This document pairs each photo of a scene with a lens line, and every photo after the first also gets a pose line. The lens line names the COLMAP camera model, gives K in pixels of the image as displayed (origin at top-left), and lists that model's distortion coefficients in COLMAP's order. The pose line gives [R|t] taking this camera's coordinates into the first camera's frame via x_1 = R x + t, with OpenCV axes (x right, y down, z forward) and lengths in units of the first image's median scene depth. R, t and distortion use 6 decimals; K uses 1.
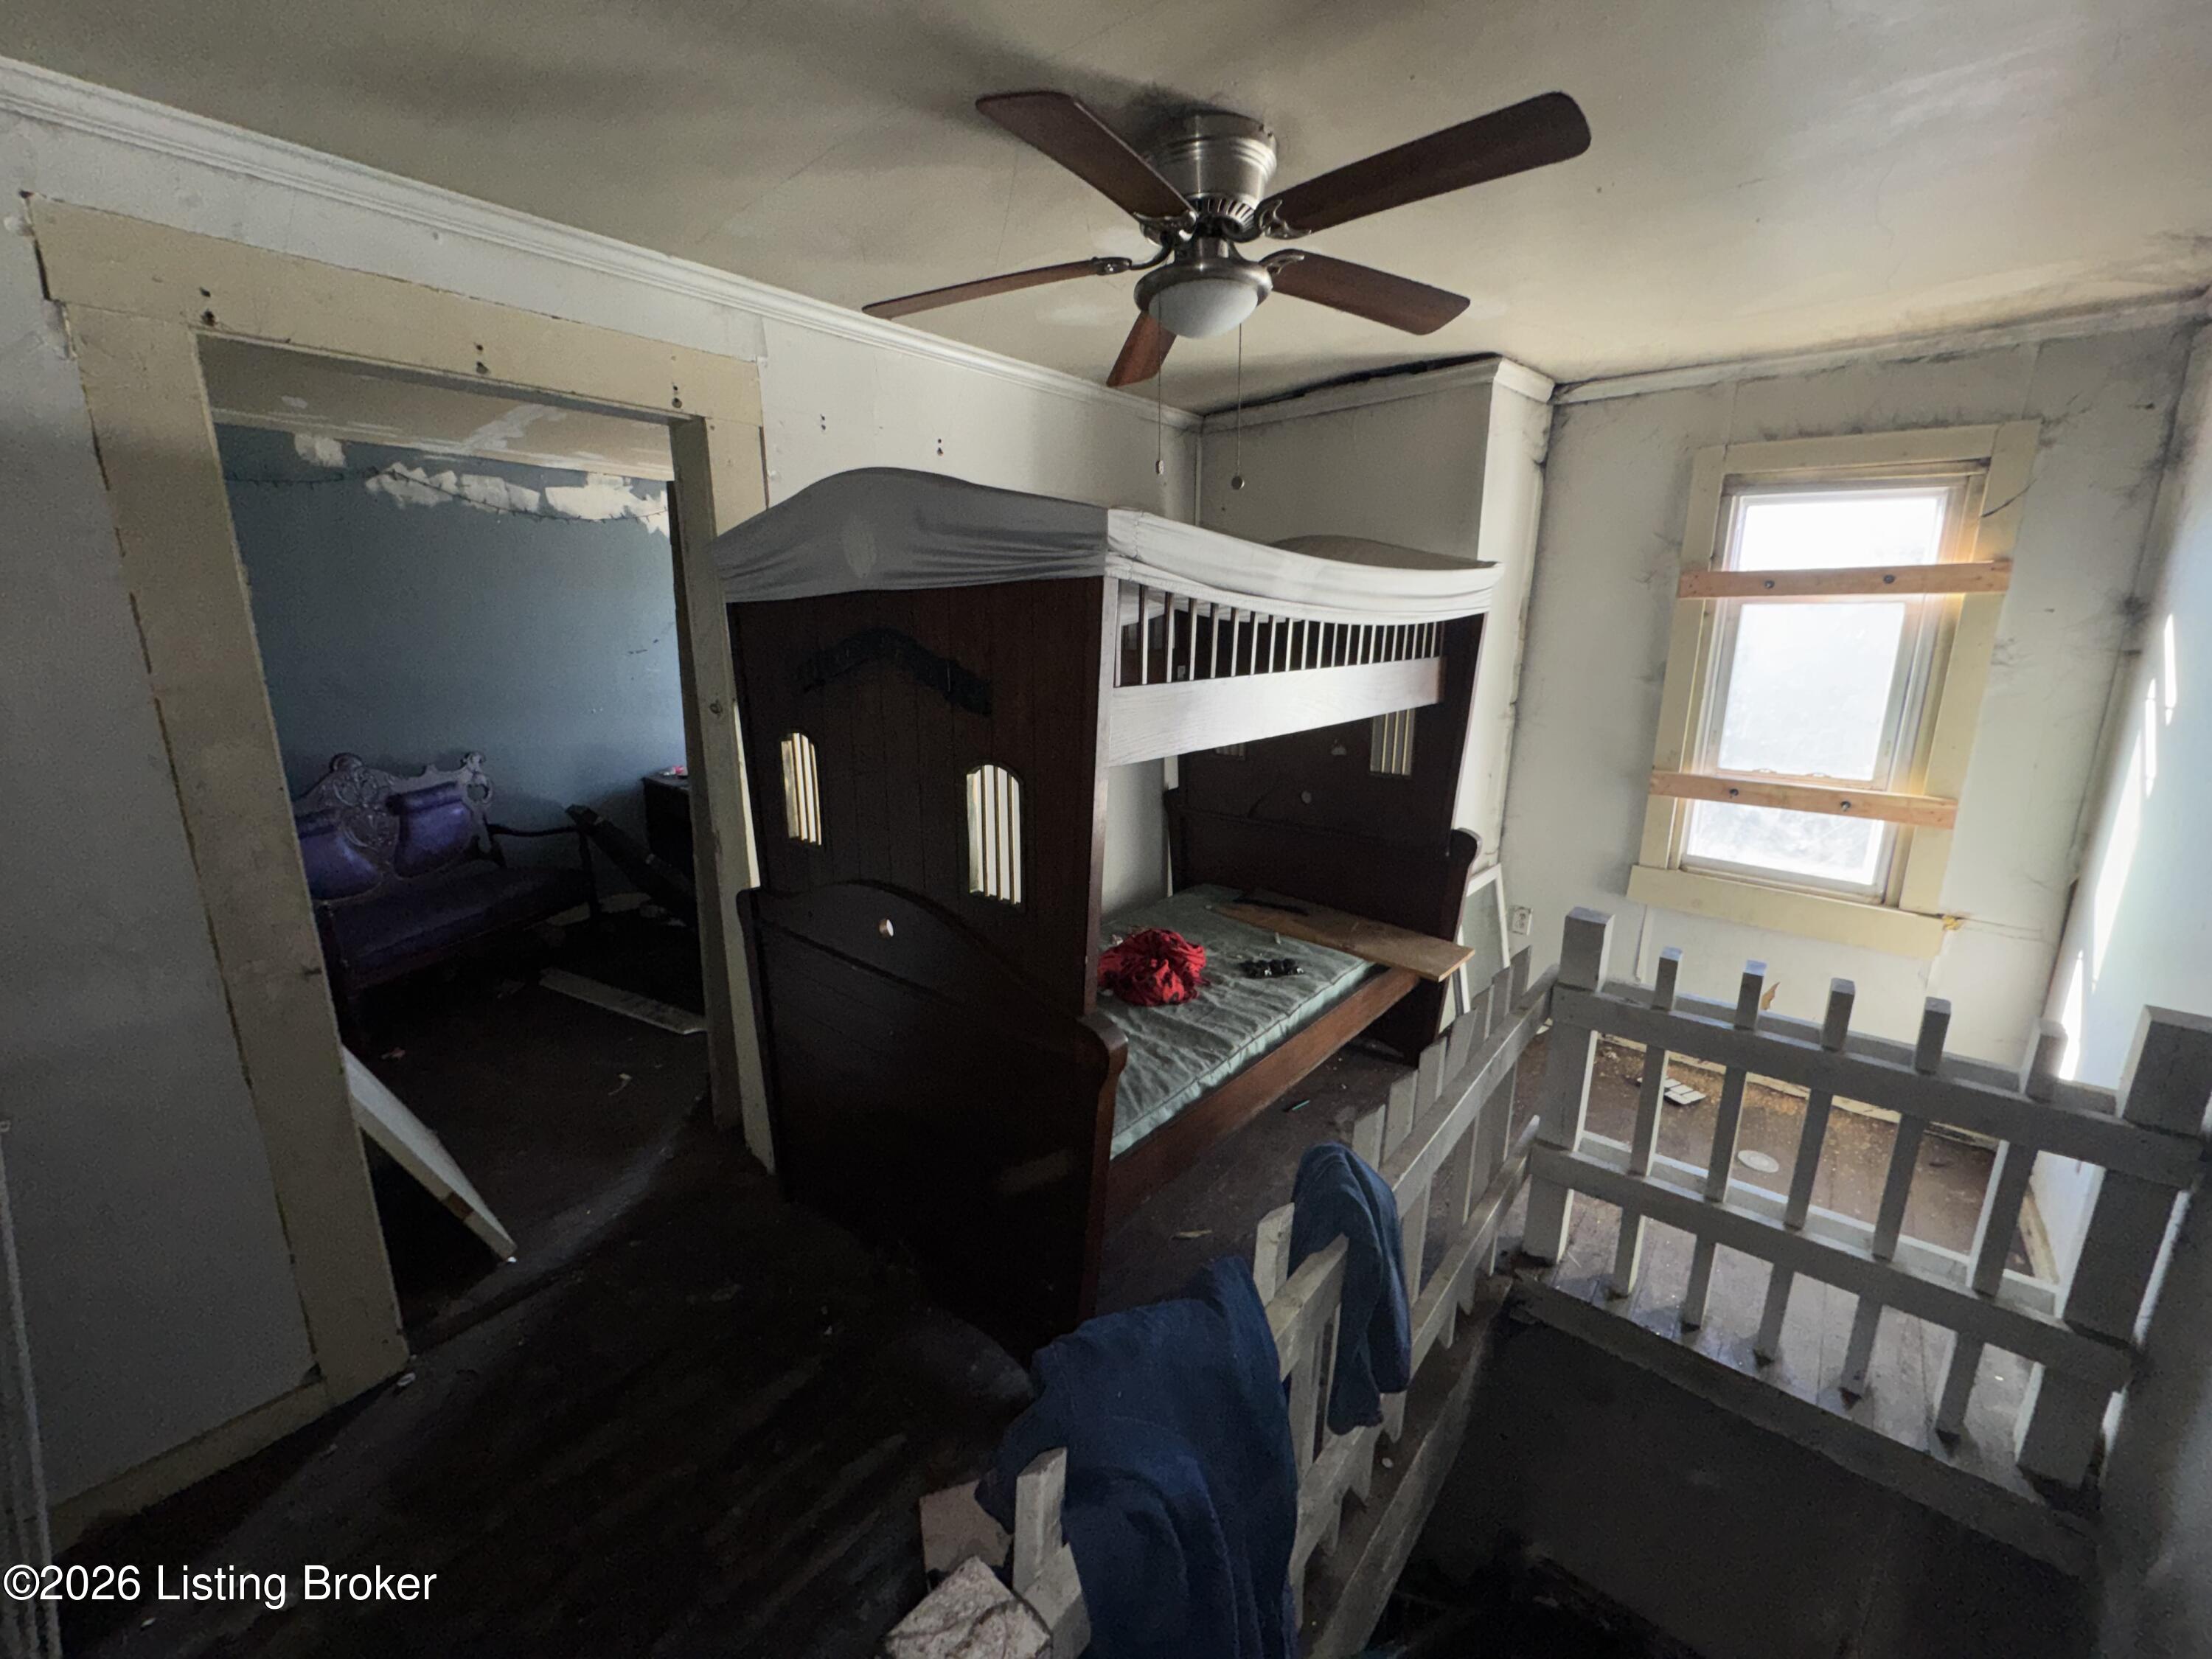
lens RADIAL K [[869.1, 0, 1107.3], [0, 869.1, 831.9], [0, 0, 1]] dist [0.000049, -0.000637]
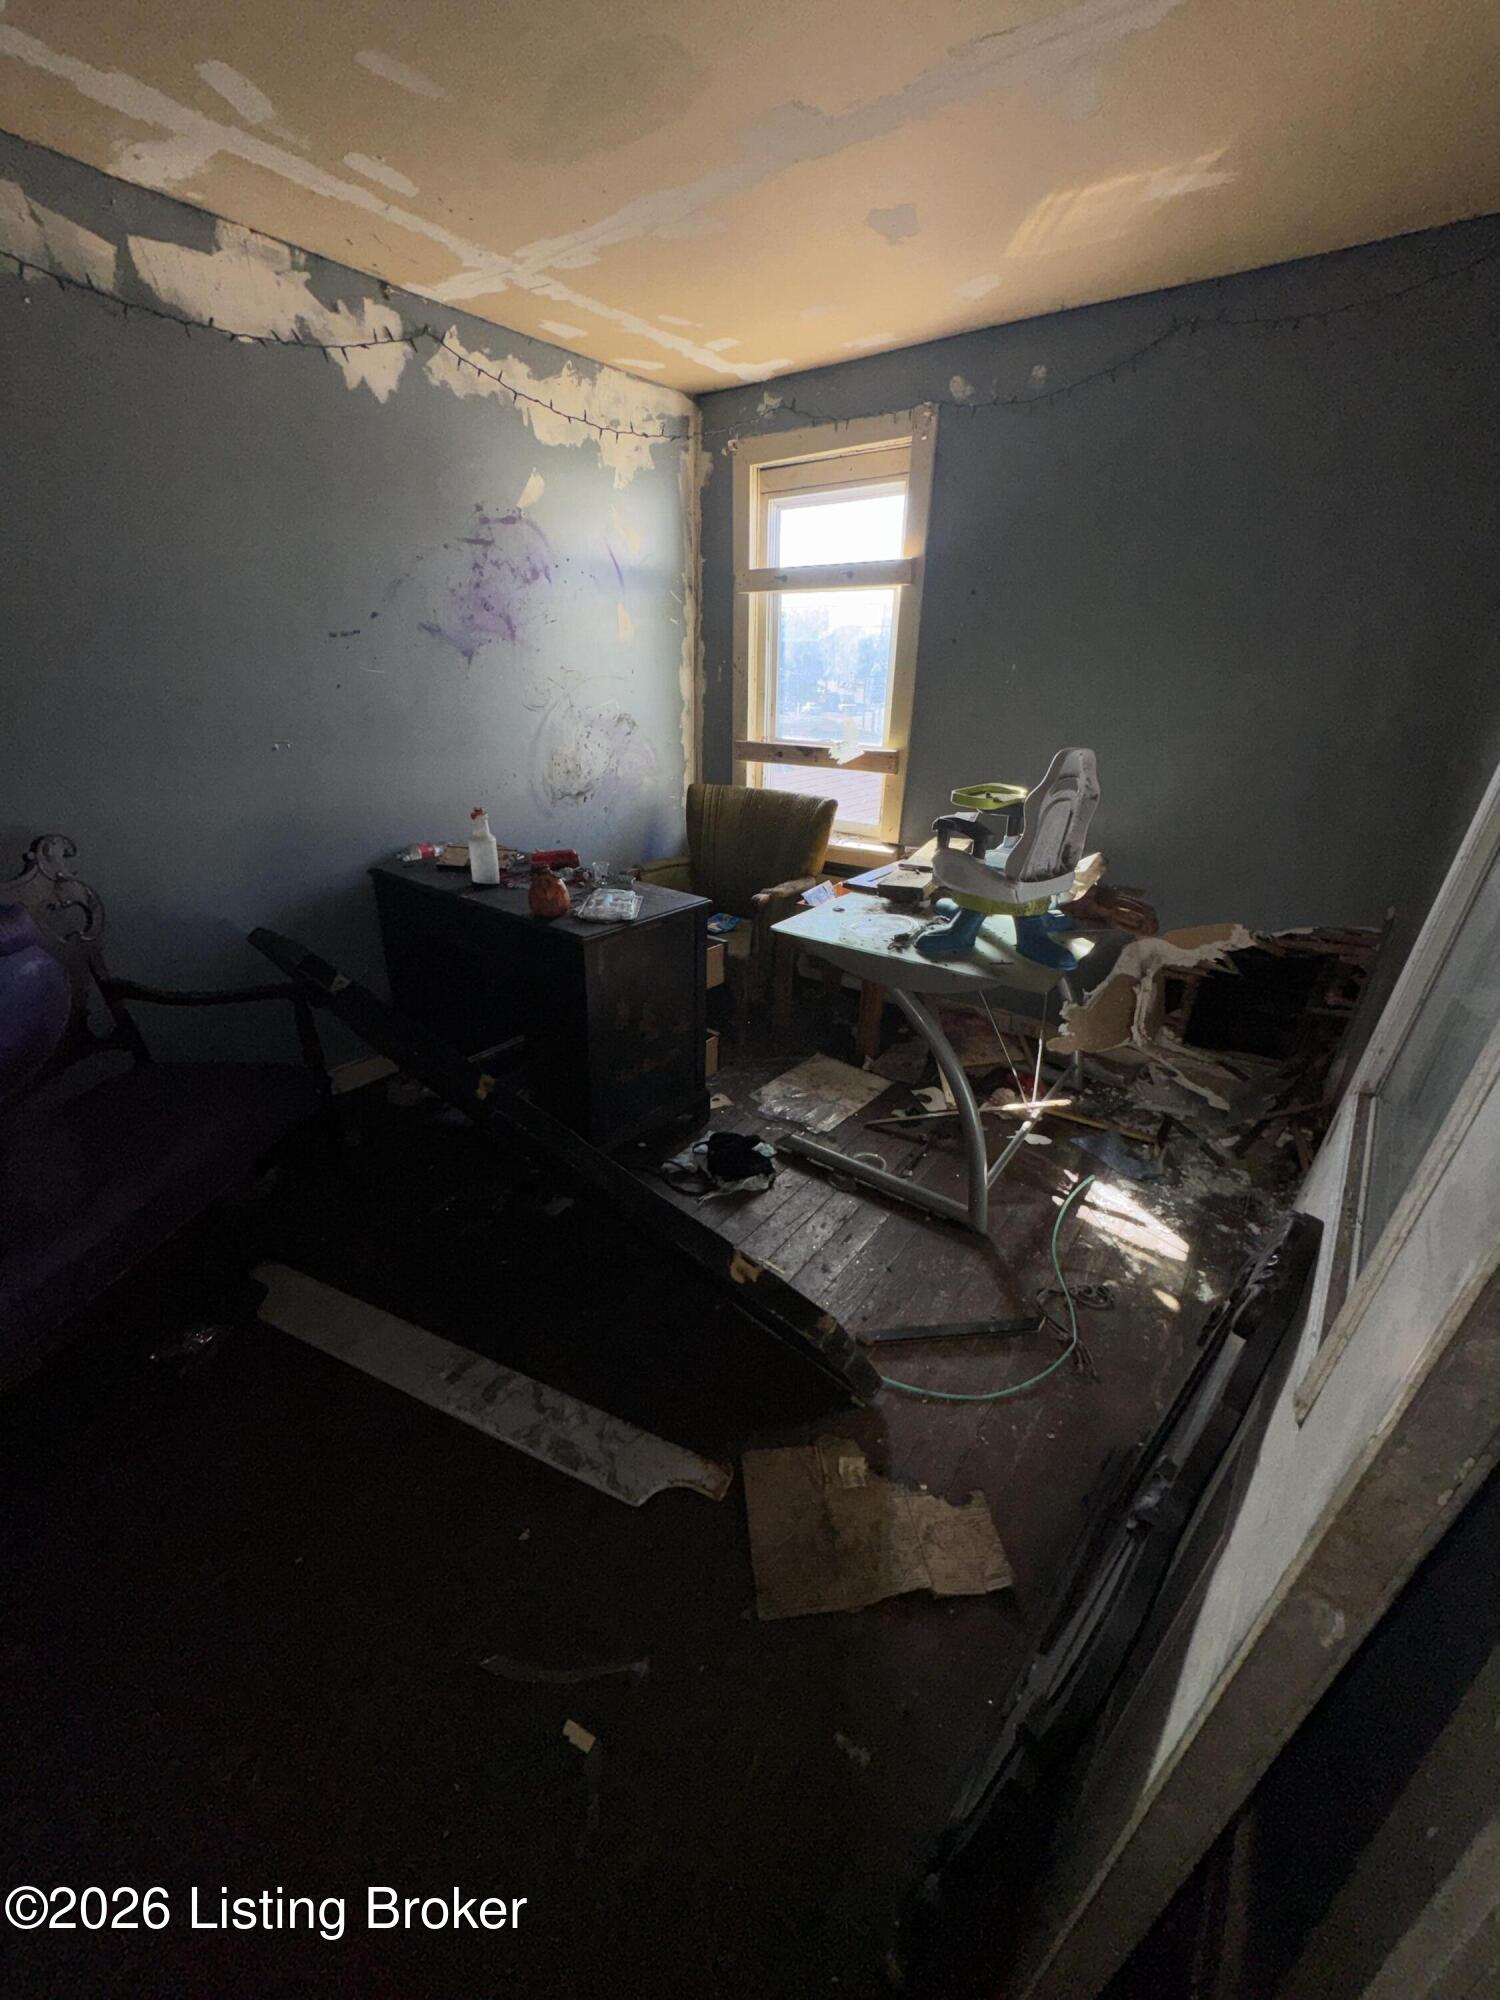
lens RADIAL K [[785.8, 0, 744.0], [0, 785.8, 990.1], [0, 0, 1]] dist [0.000049, -0.000637]
pose [[0.997850, -0.020294, 0.062324, -0.359248], [0.009693, 0.986093, 0.165914, -0.074535], [-0.064824, -0.164953, 0.984169, 0.512032]]
